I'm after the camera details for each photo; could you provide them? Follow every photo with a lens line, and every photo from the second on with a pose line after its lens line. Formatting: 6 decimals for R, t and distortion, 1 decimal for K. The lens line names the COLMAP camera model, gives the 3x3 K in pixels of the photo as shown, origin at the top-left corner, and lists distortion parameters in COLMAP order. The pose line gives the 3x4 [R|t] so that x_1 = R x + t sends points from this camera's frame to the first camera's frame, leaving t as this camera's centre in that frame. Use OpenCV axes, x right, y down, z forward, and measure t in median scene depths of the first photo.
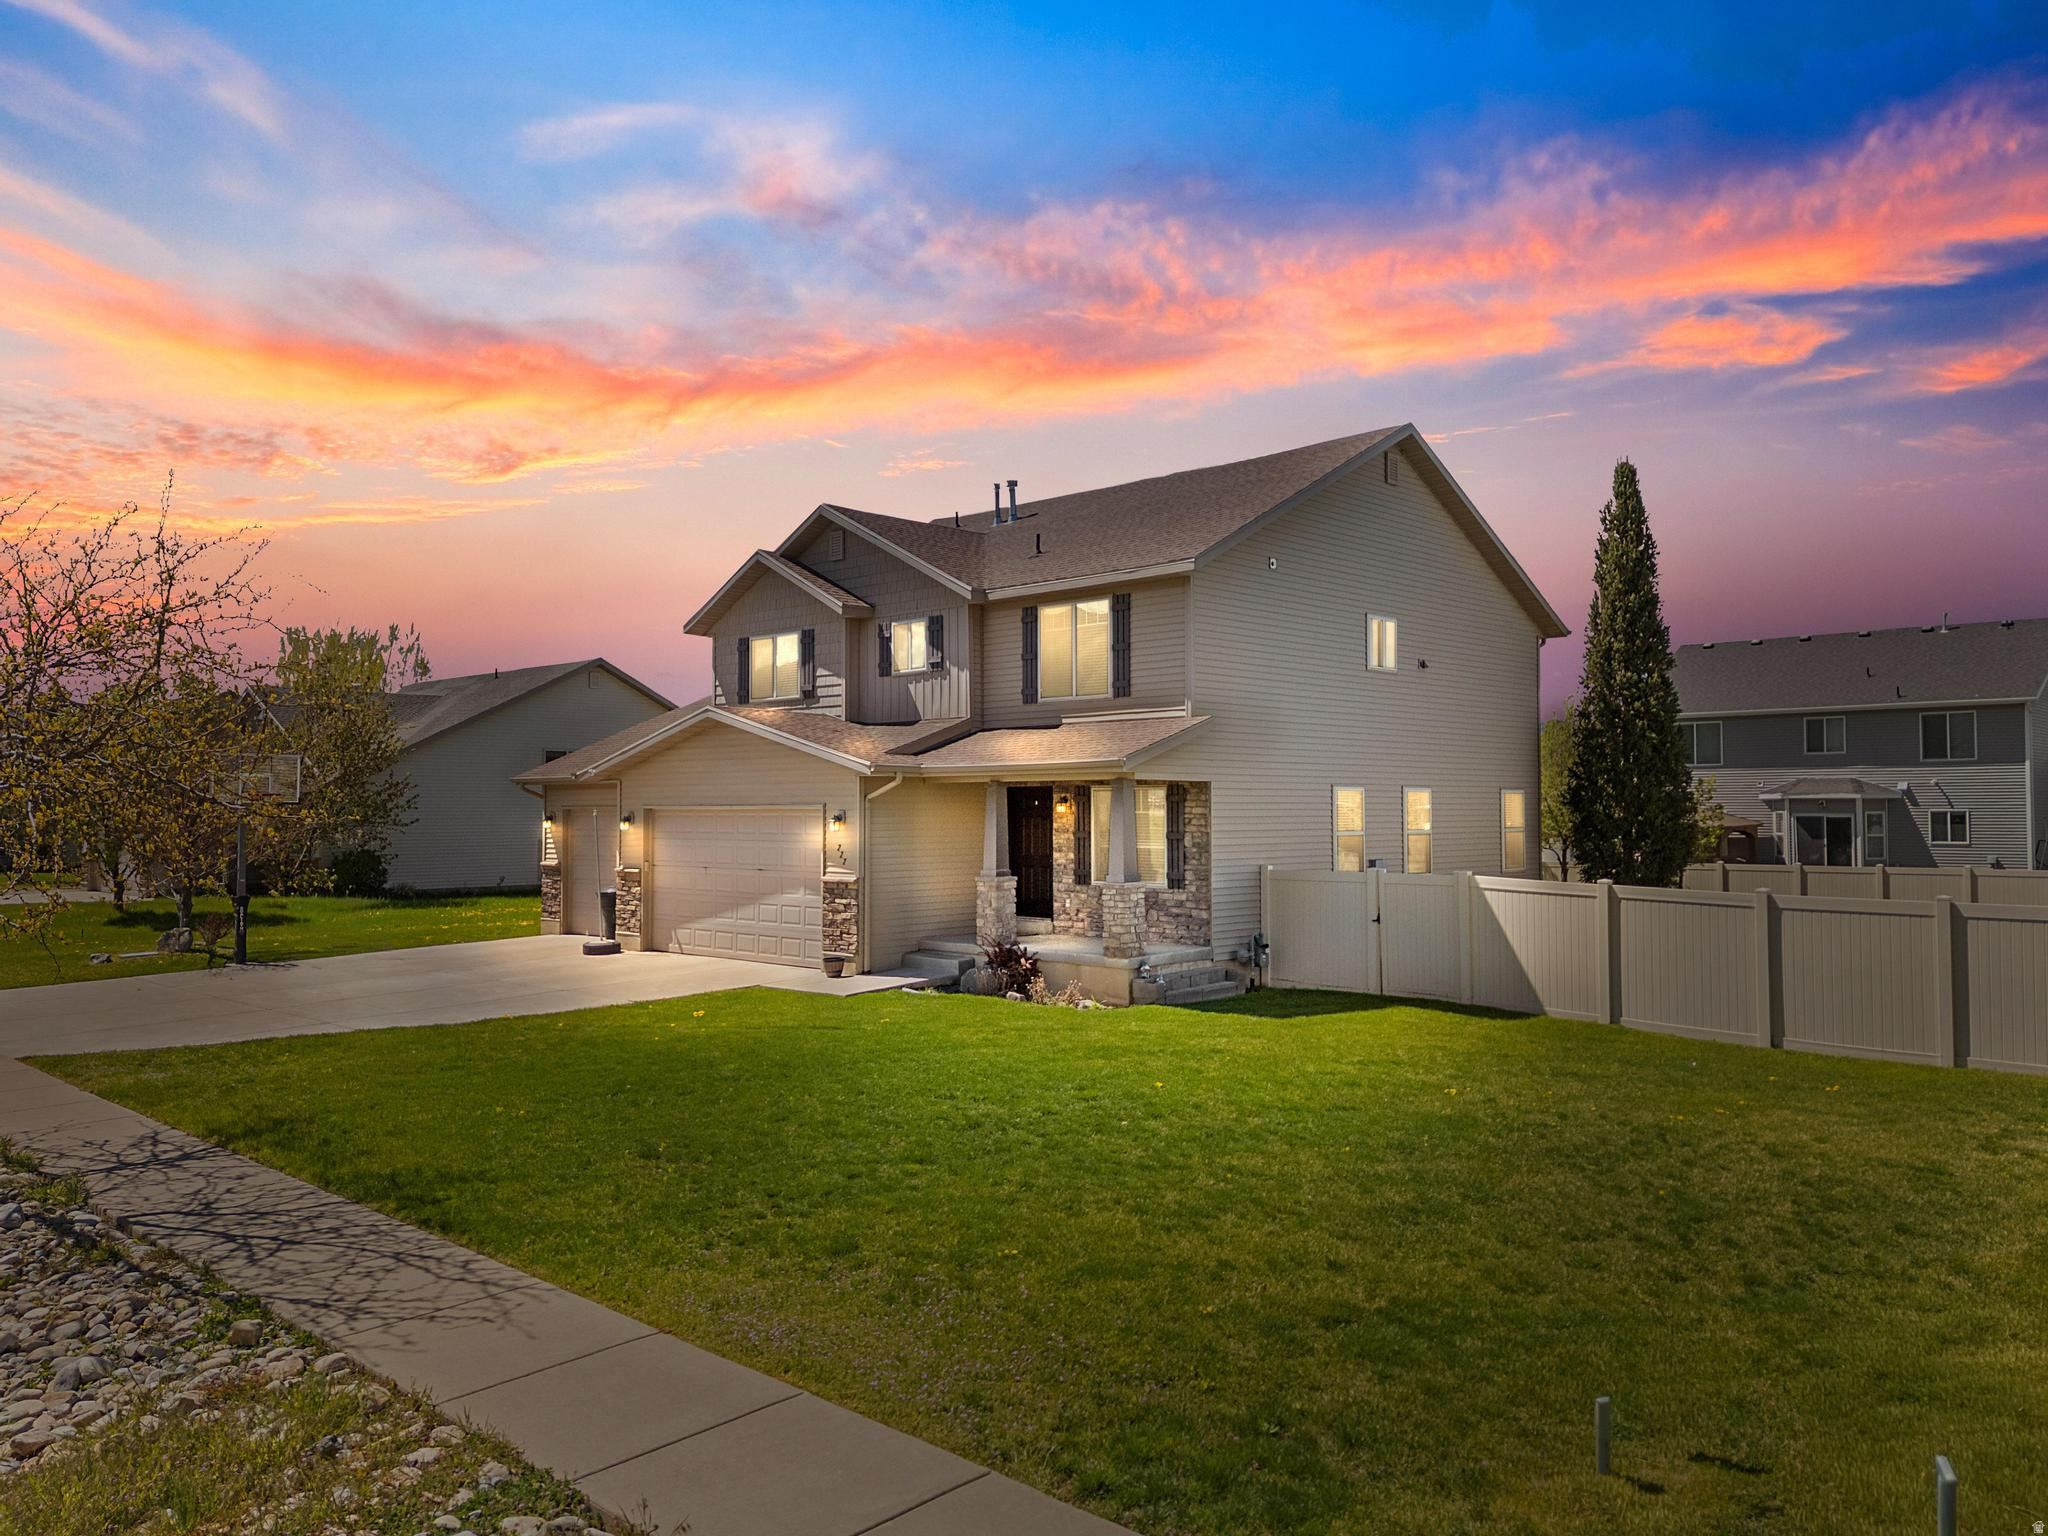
lens RADIAL K [[1519.5, 0, 1034.5], [0, 1519.5, 763.4], [0, 0, 1]] dist [0.065722, -0.056411]
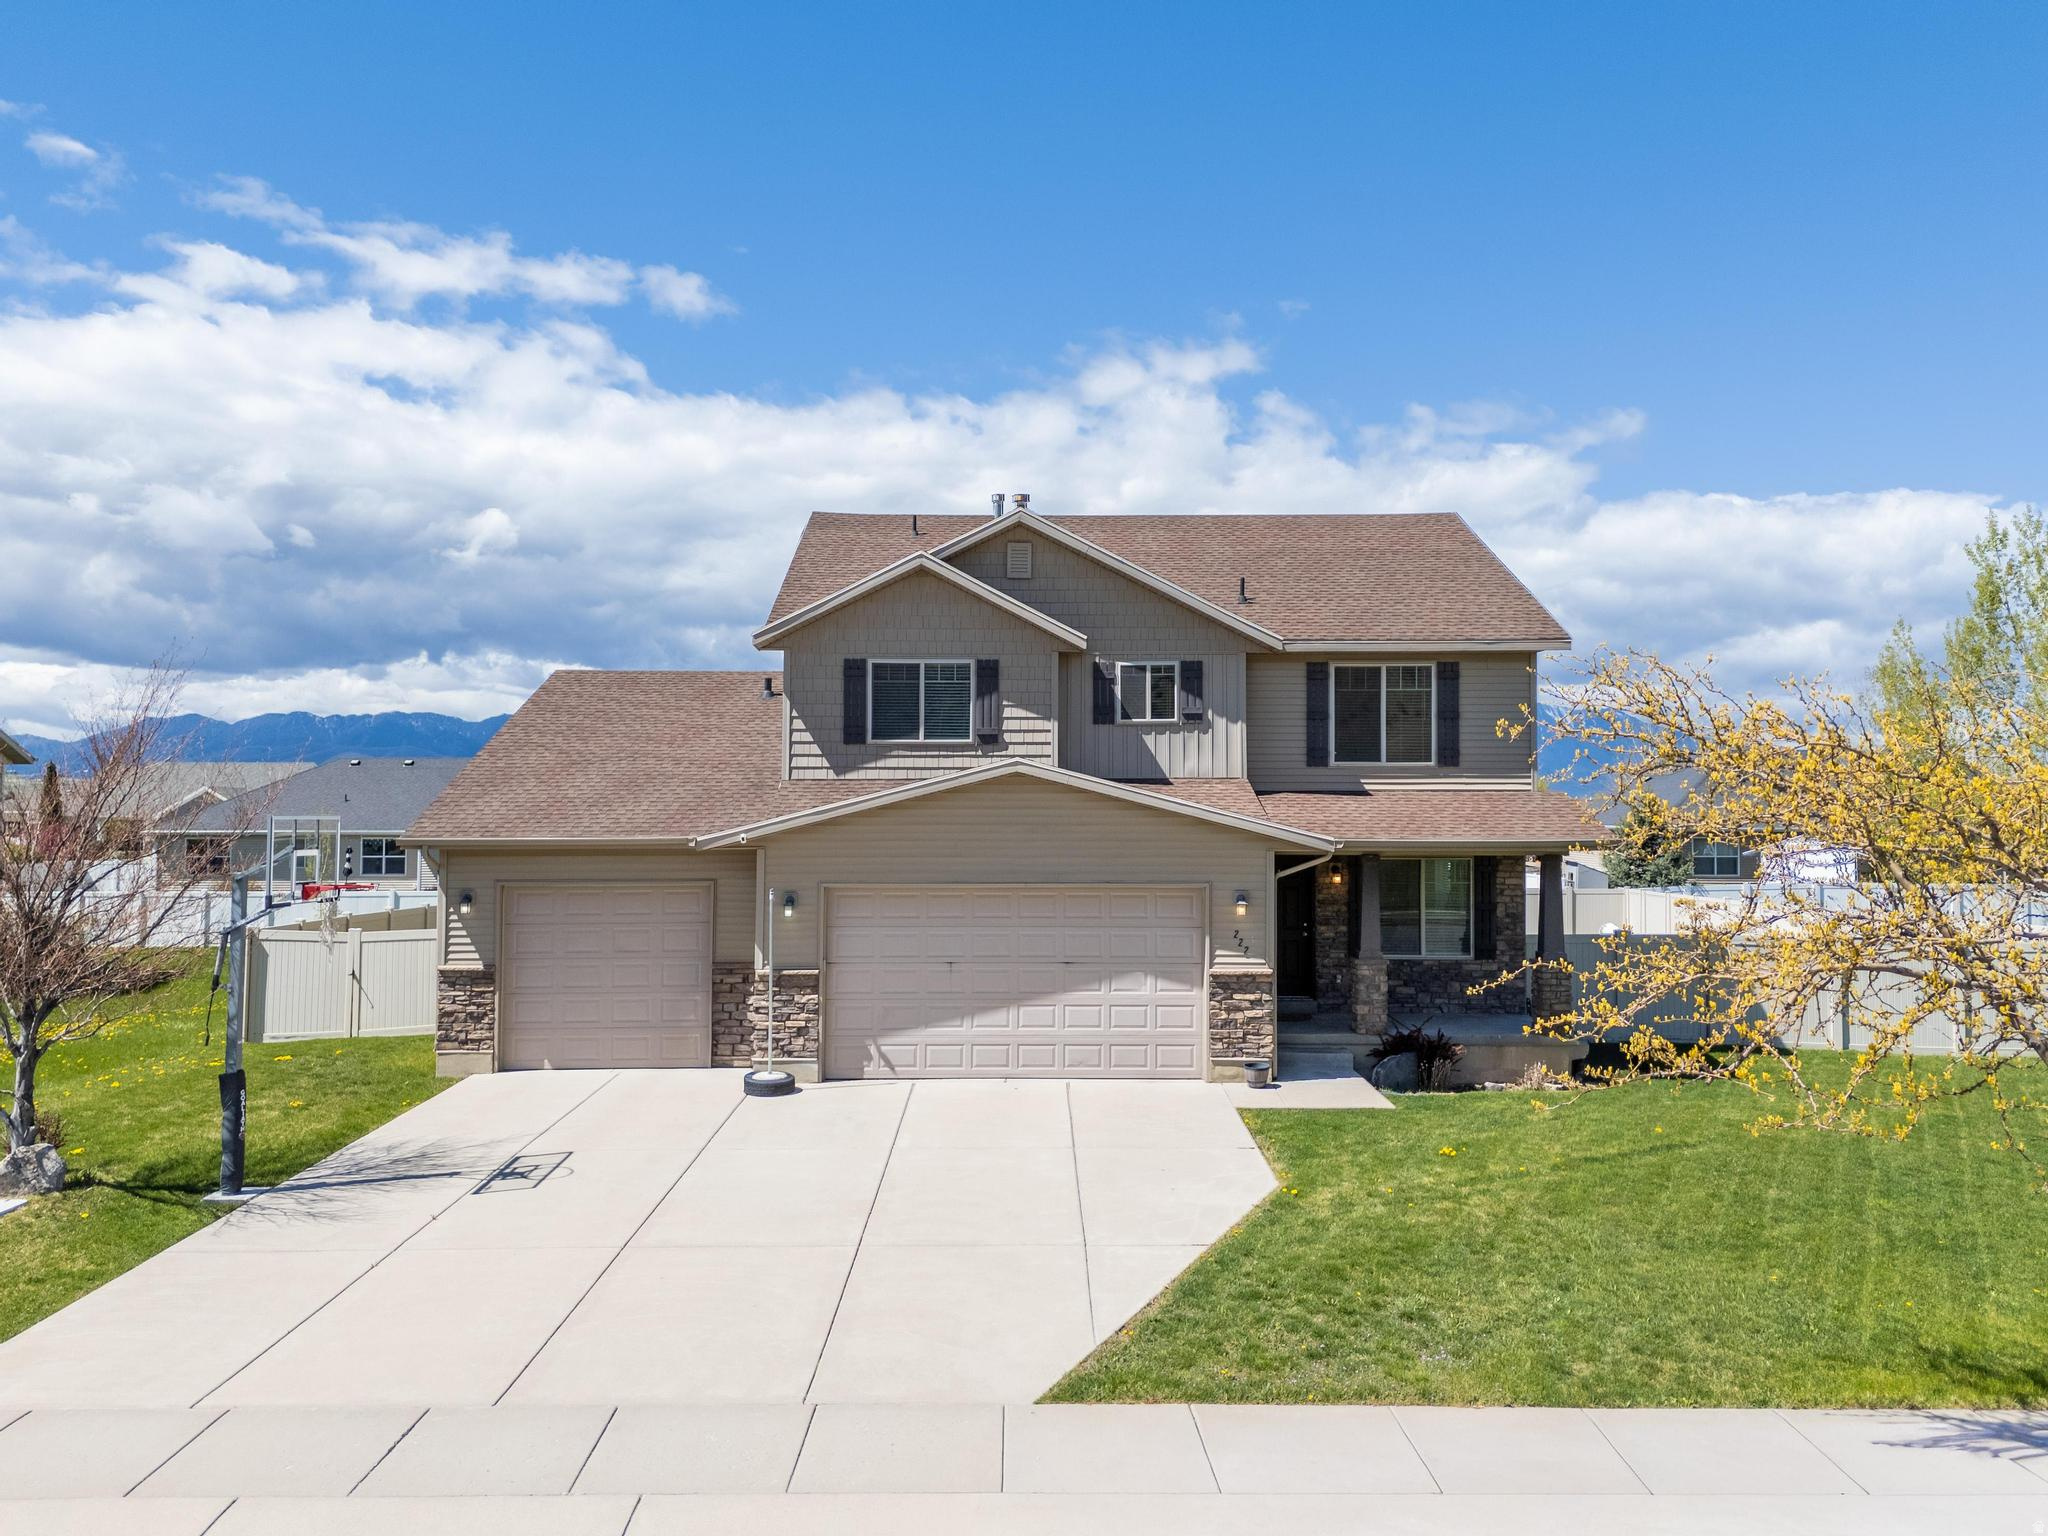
lens RADIAL K [[1519.5, 0, 973.3], [0, 1519.5, 817.2], [0, 0, 1]] dist [0.065722, -0.056411]
pose [[0.722419, 0.000471, 0.691456, -0.763019], [-0.022573, 0.999483, 0.022903, -0.023953], [-0.691087, -0.032154, 0.722056, 0.457535]]
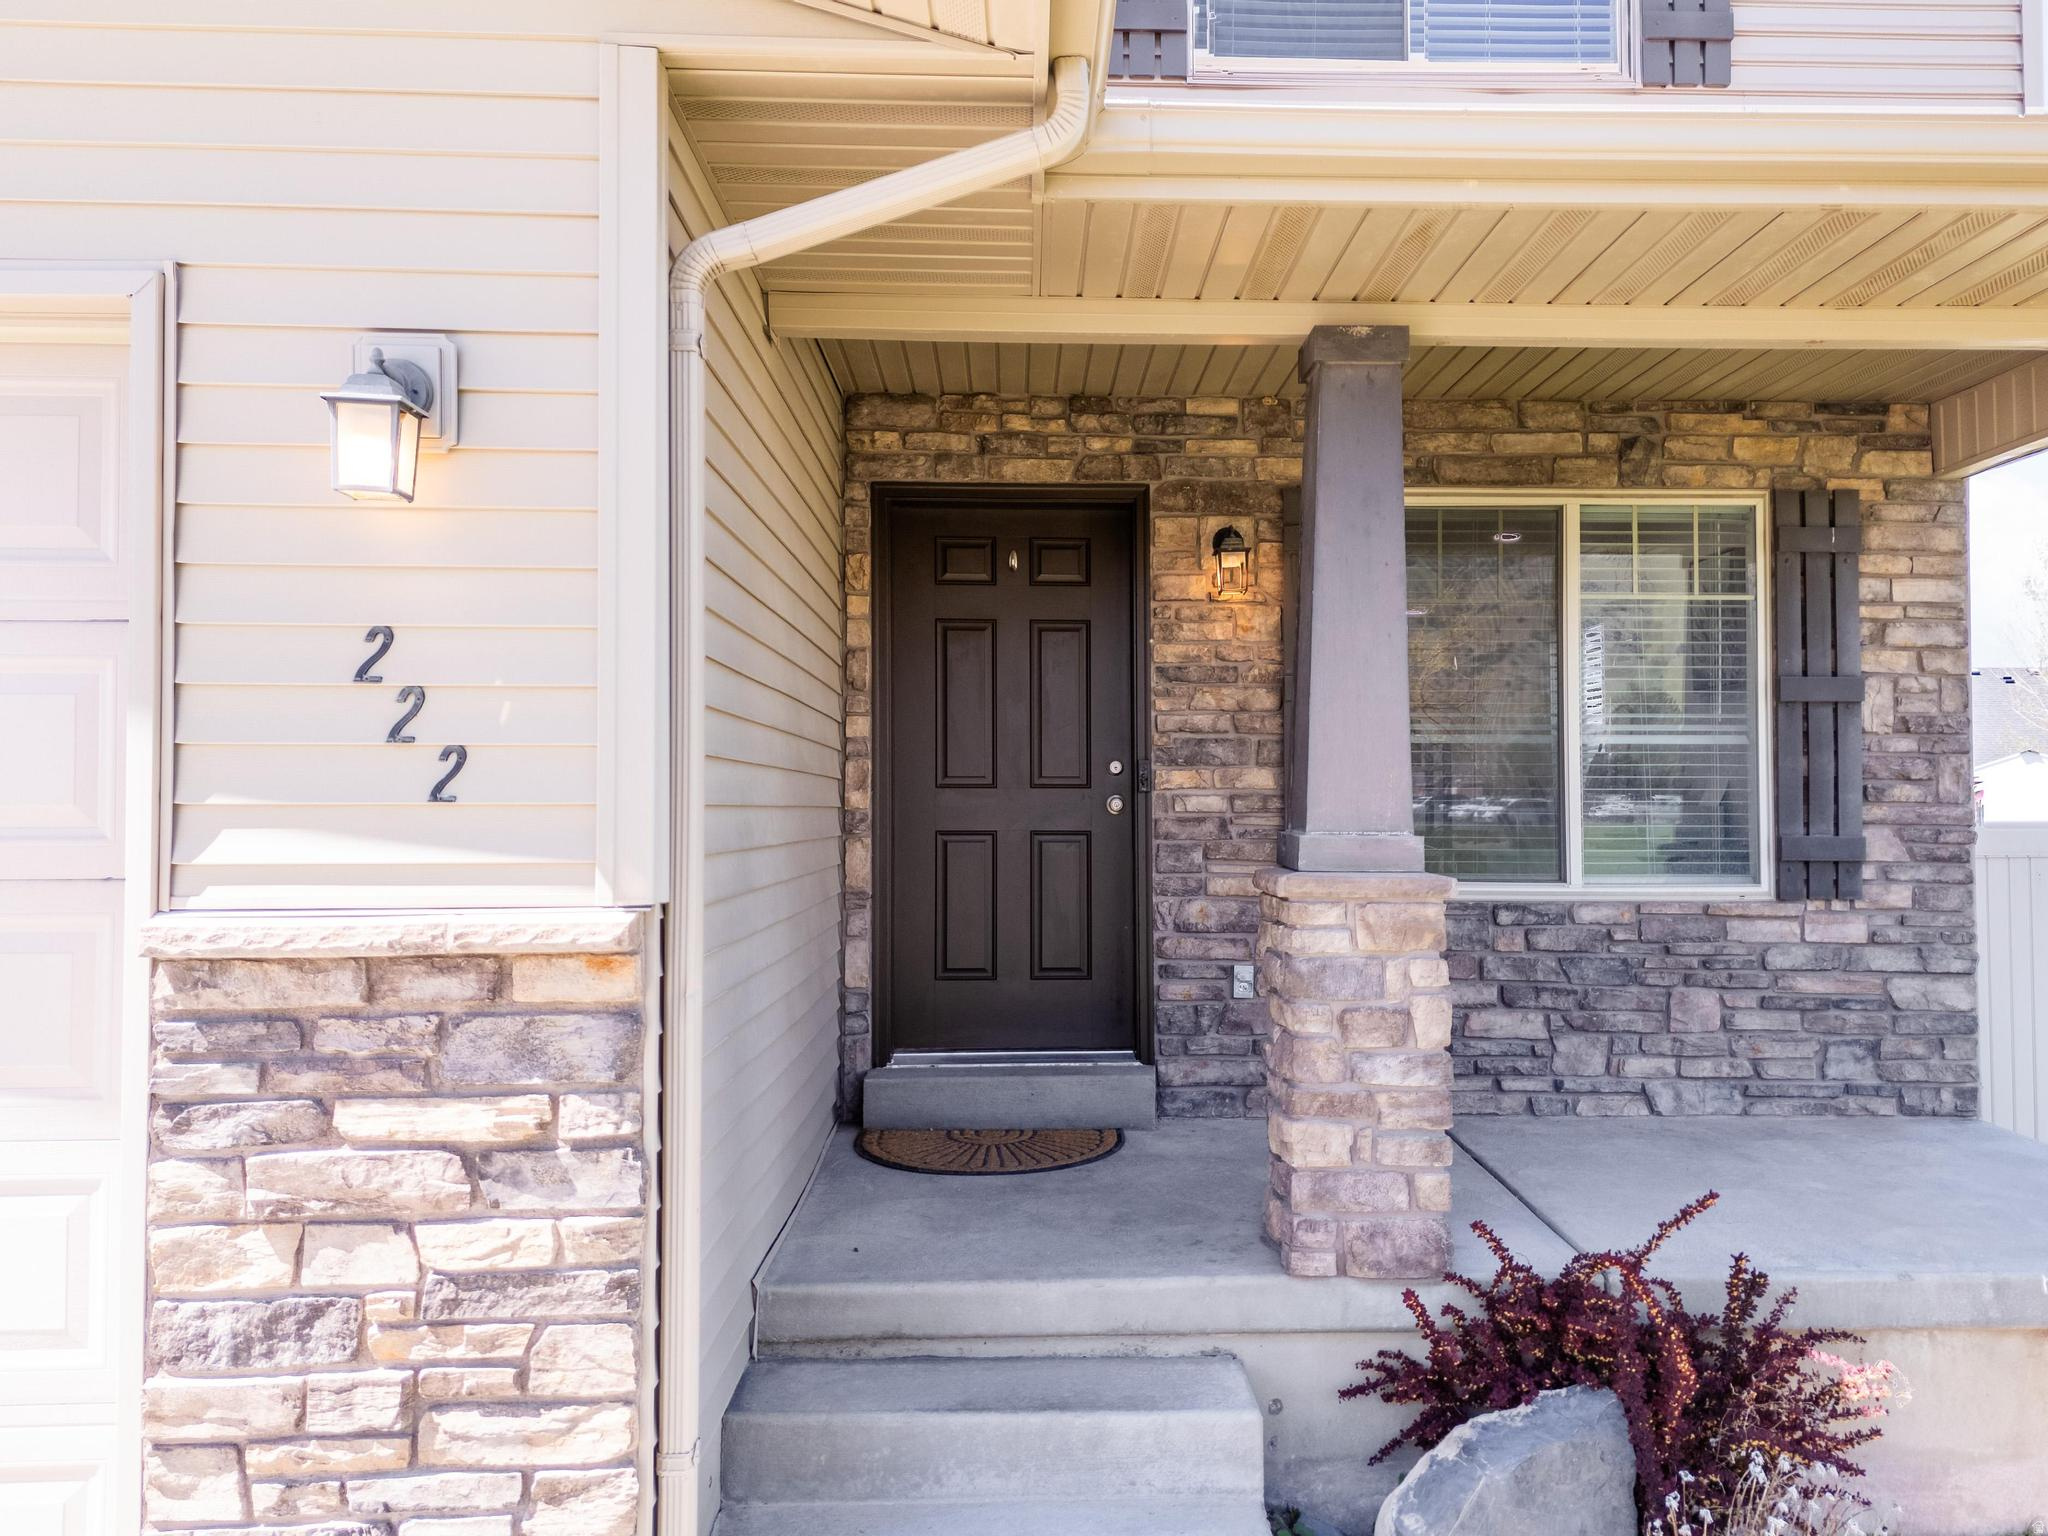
lens RADIAL K [[1519.5, 0, 1025.2], [0, 1519.5, 778.1], [0, 0, 1]] dist [0.065722, -0.056411]
pose [[0.705954, 0.018326, 0.708021, -0.163734], [-0.021034, 0.999767, -0.004905, 0.059704], [-0.707946, -0.011430, 0.706174, 0.821766]]
